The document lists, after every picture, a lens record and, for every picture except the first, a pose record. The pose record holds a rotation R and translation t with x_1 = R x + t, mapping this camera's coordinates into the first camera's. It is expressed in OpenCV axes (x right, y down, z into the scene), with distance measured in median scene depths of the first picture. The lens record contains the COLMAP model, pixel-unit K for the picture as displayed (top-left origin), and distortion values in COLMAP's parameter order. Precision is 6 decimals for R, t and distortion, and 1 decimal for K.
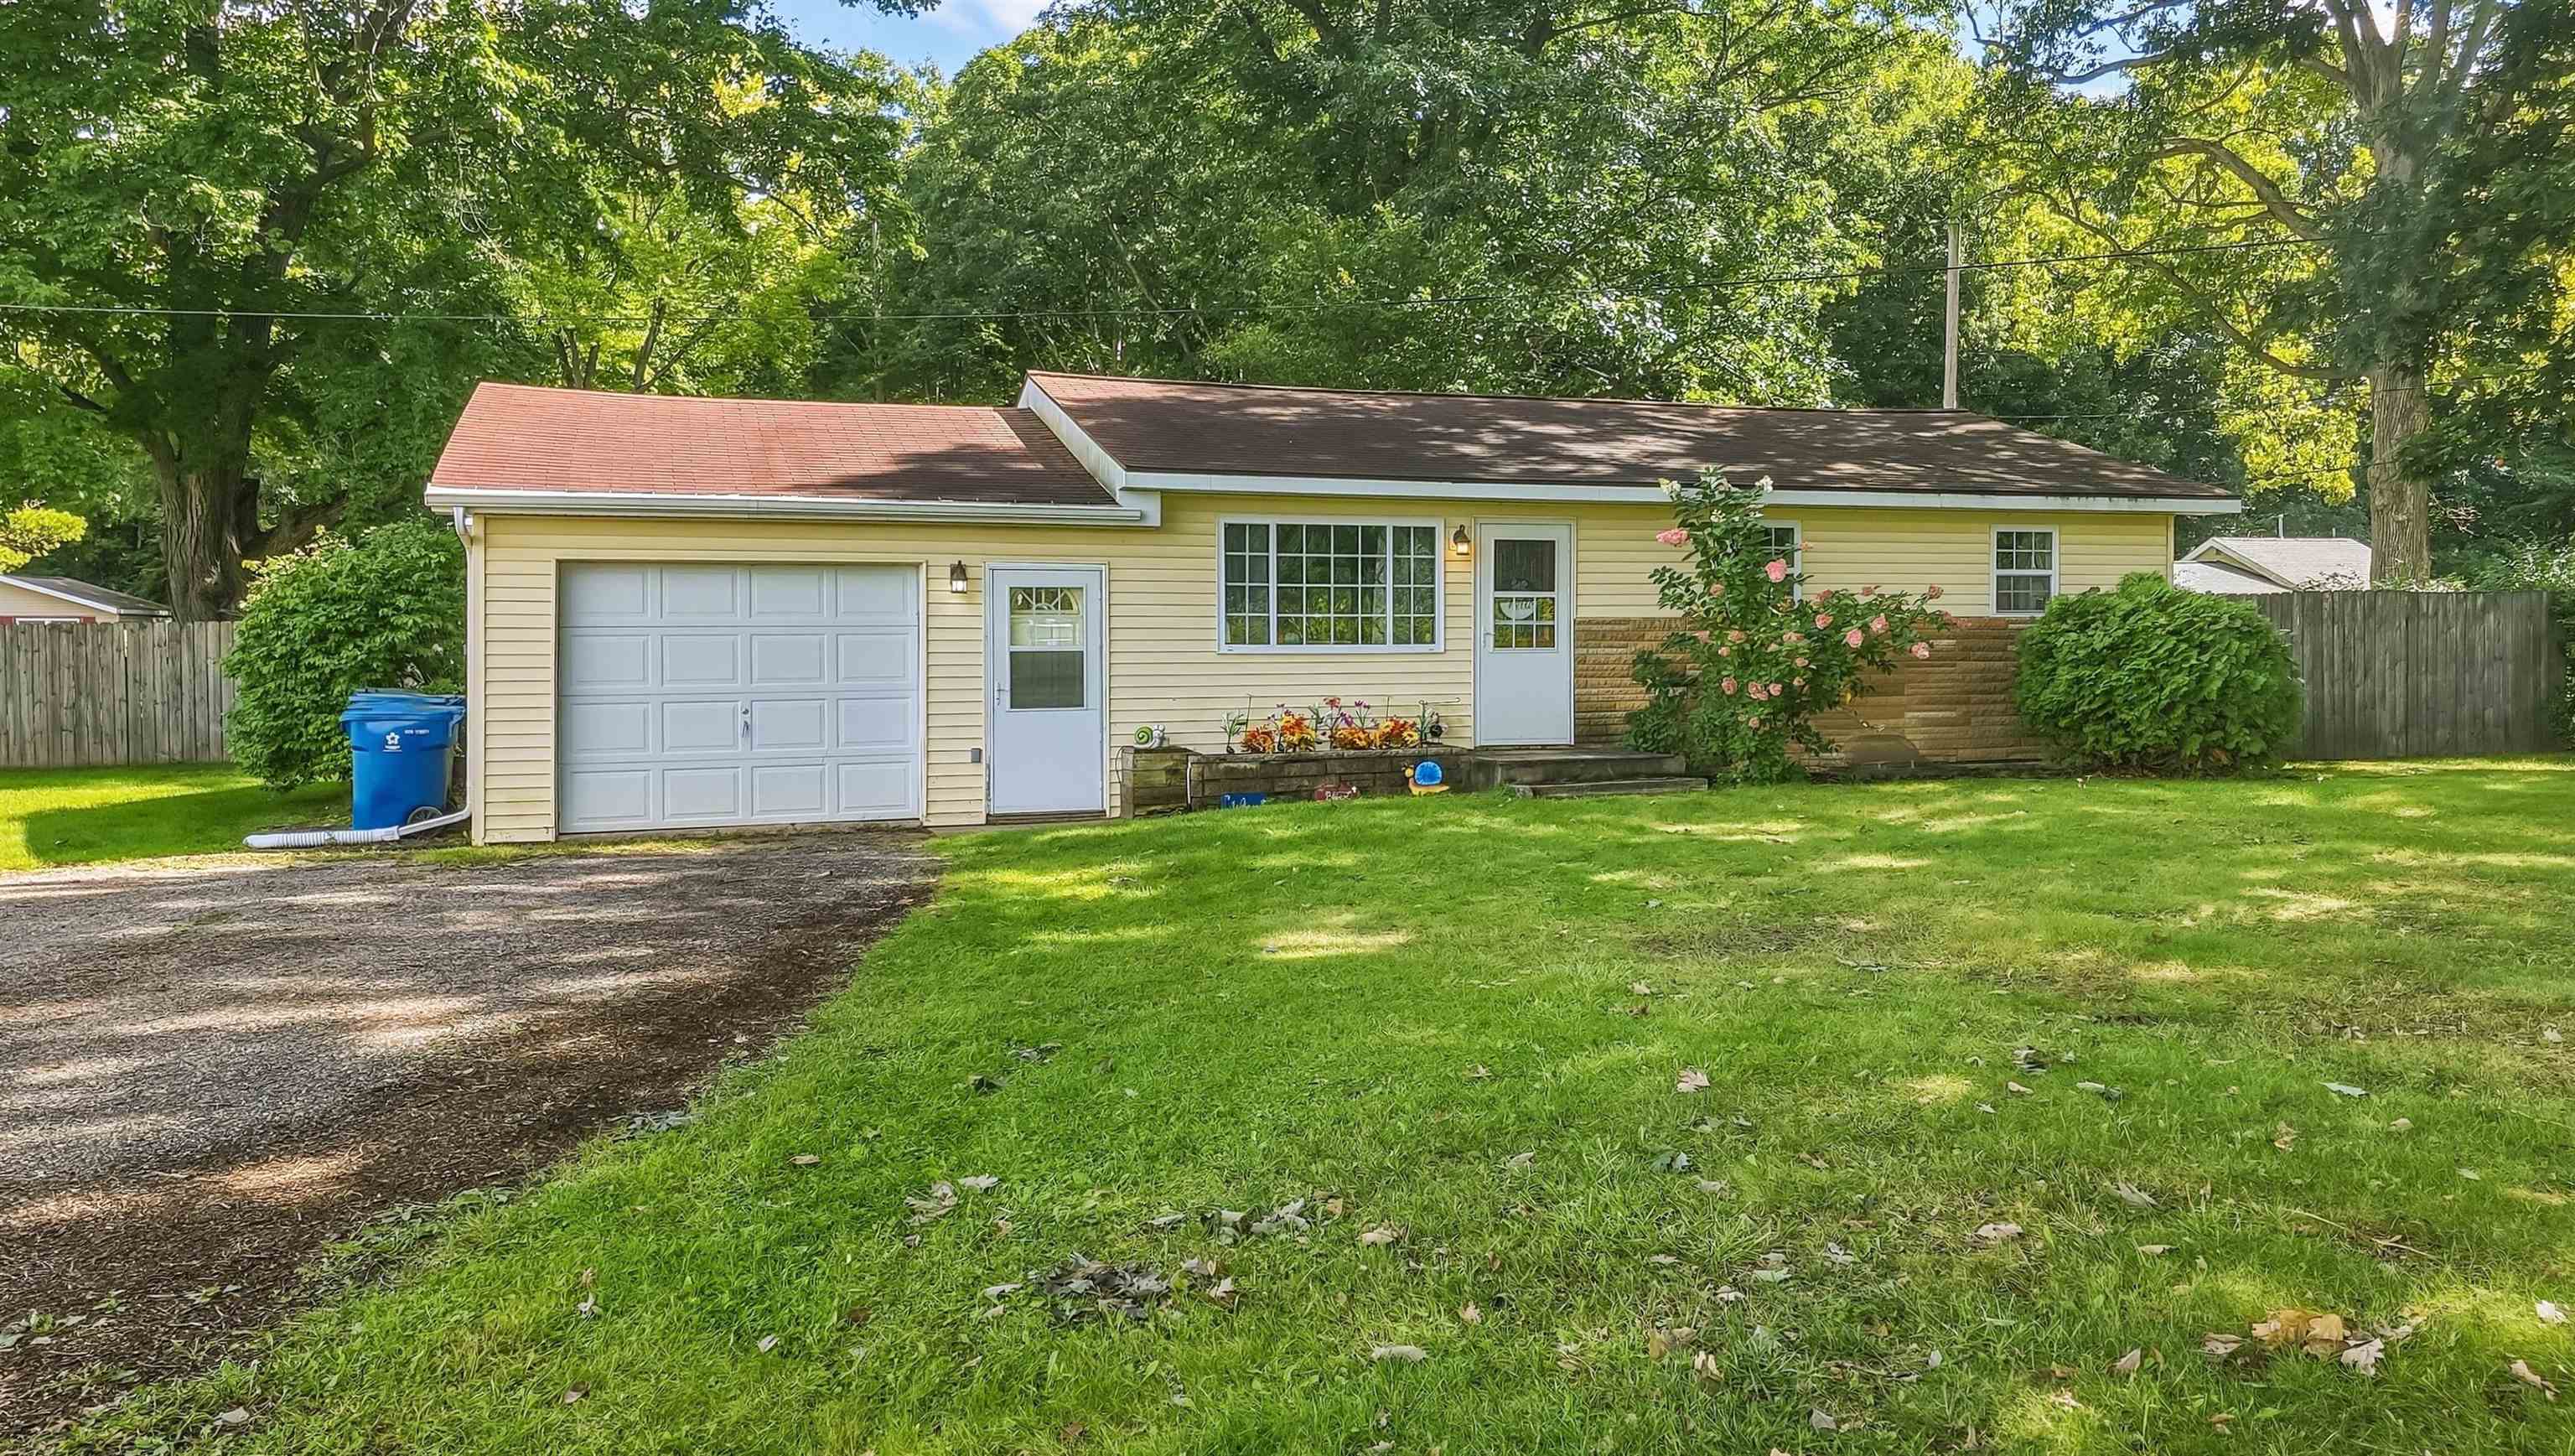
lens RADIAL K [[1831.5, 0, 1287.5], [0, 1831.5, 728.0], [0, 0, 1]] dist [0.045701, -0.003249]
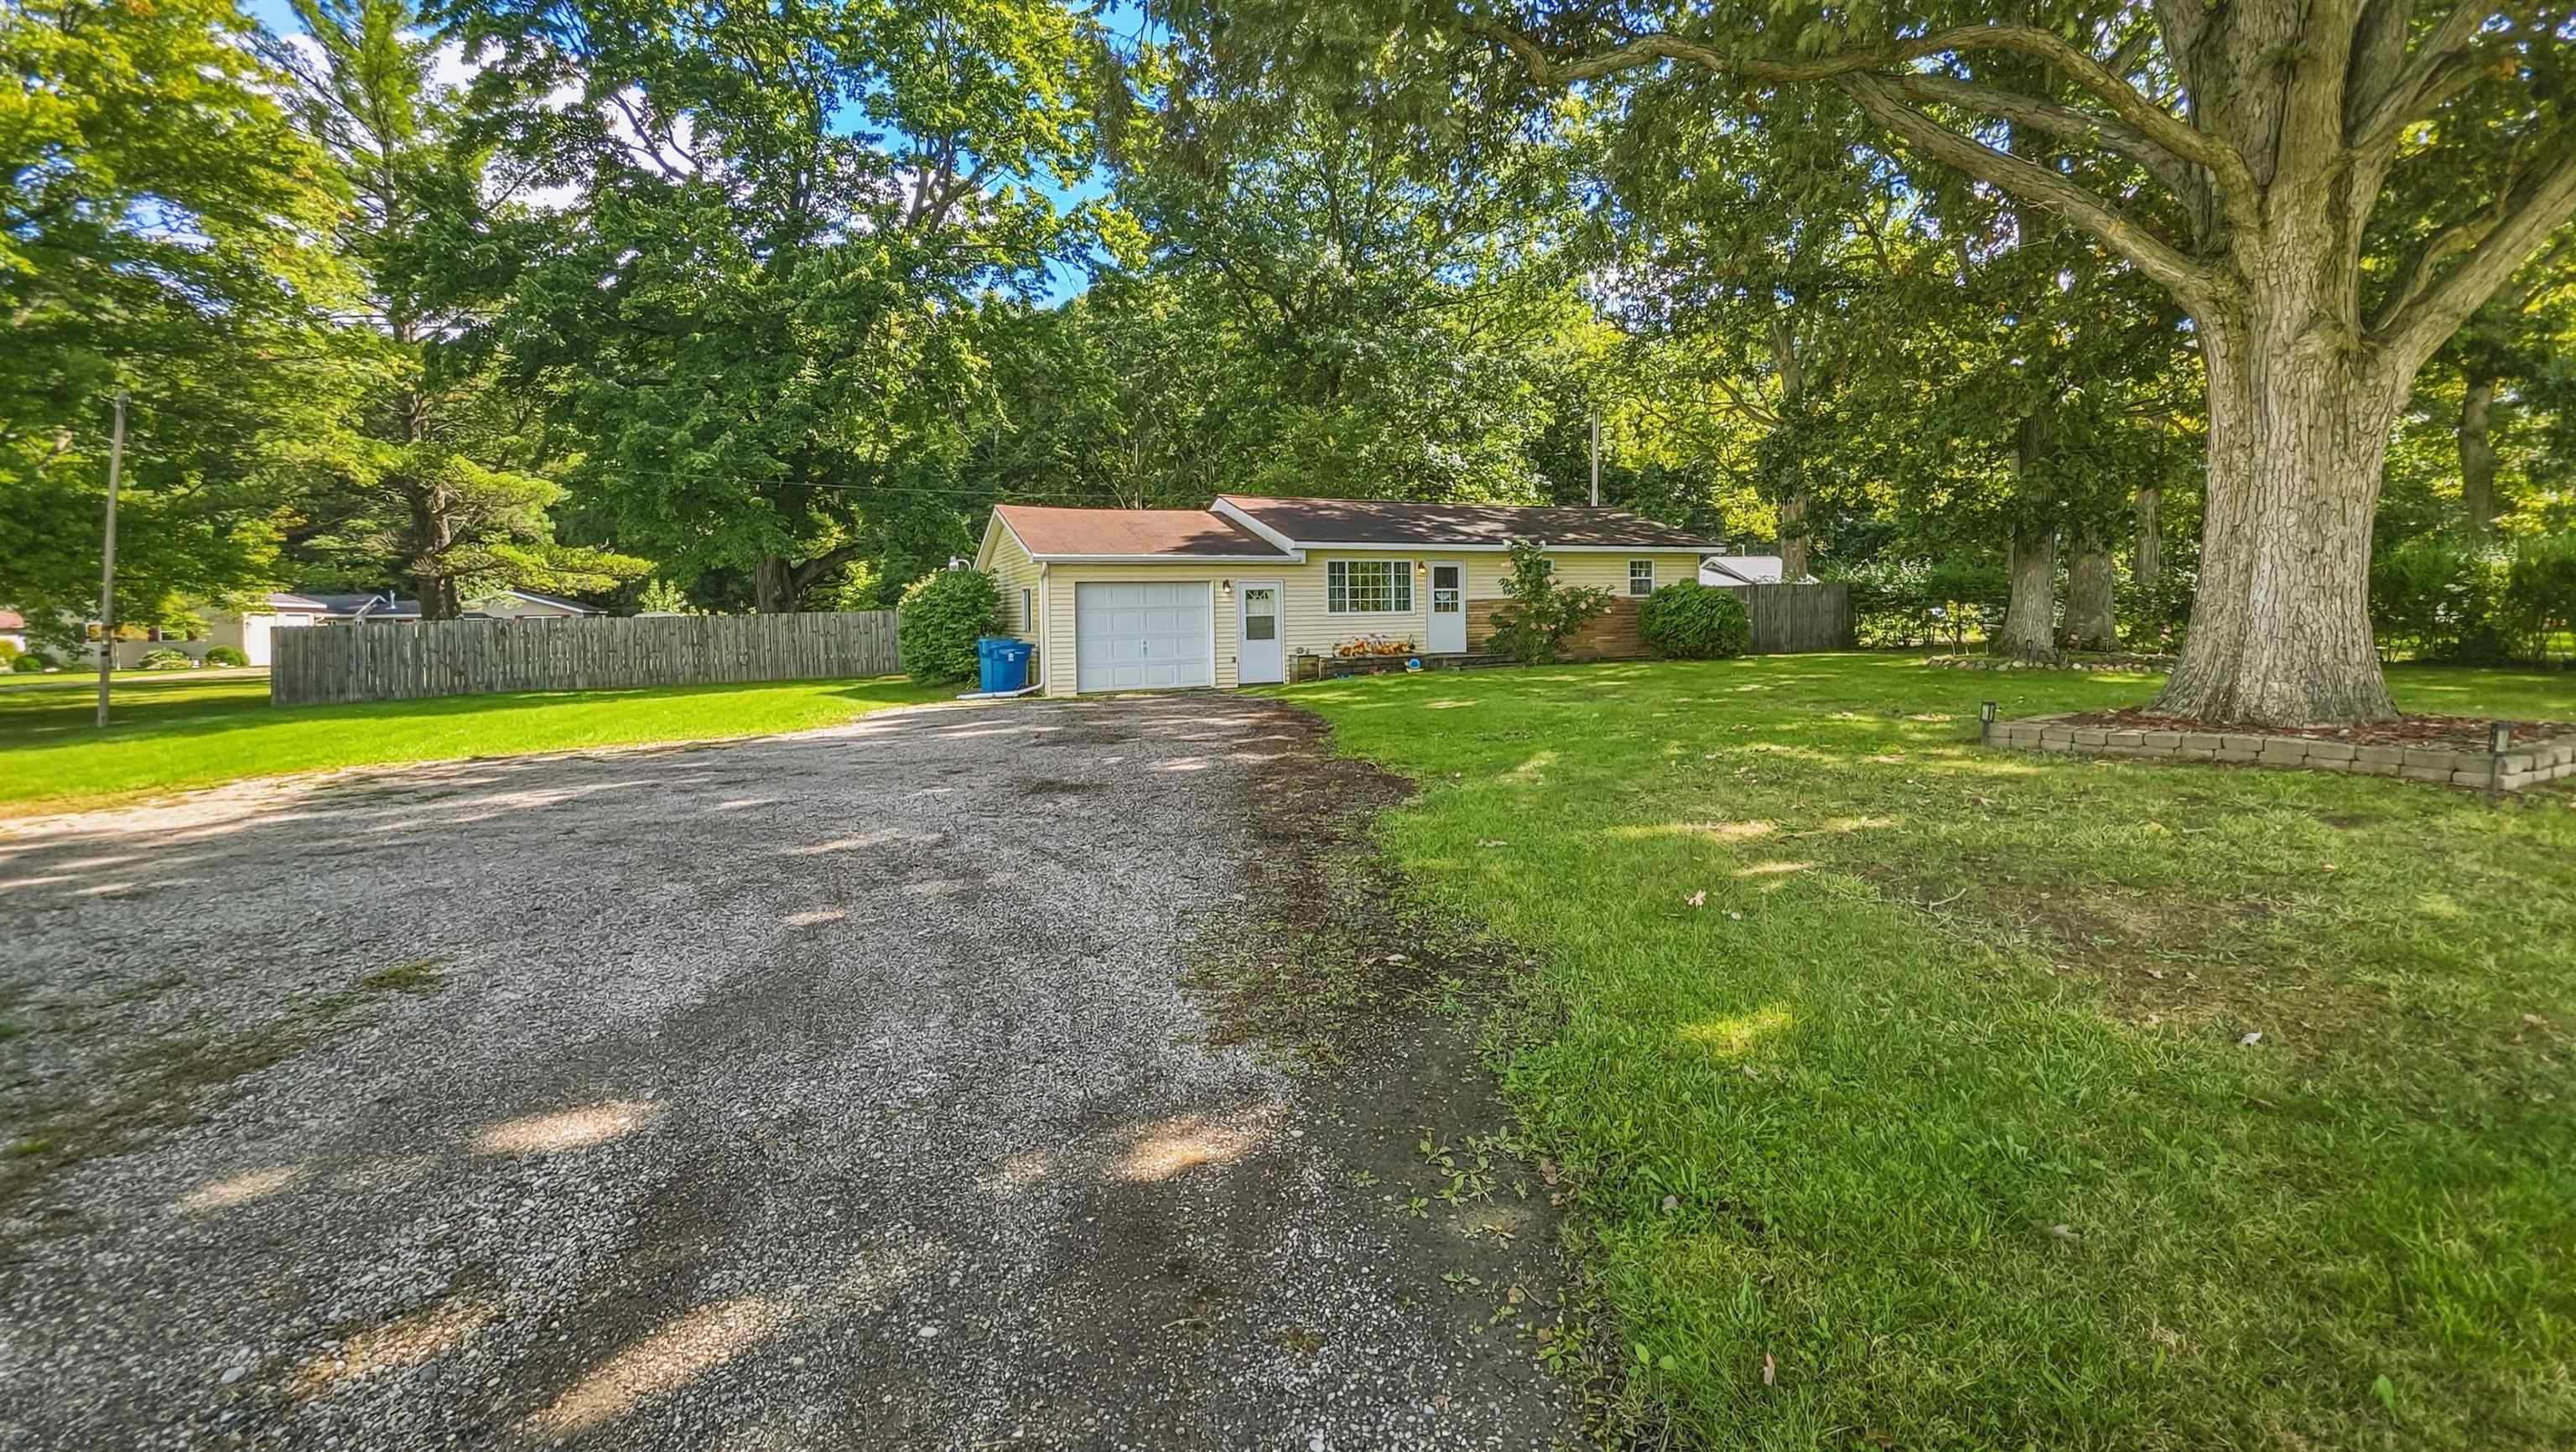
lens RADIAL K [[1075.4, 0, 1285.1], [0, 1075.4, 712.1], [0, 0, 1]] dist [0.000075, -0.000389]
pose [[0.995857, -0.024286, 0.087626, -0.209373], [0.020795, 0.998962, 0.040528, 0.026096], [-0.088519, -0.038538, 0.995329, -0.395467]]
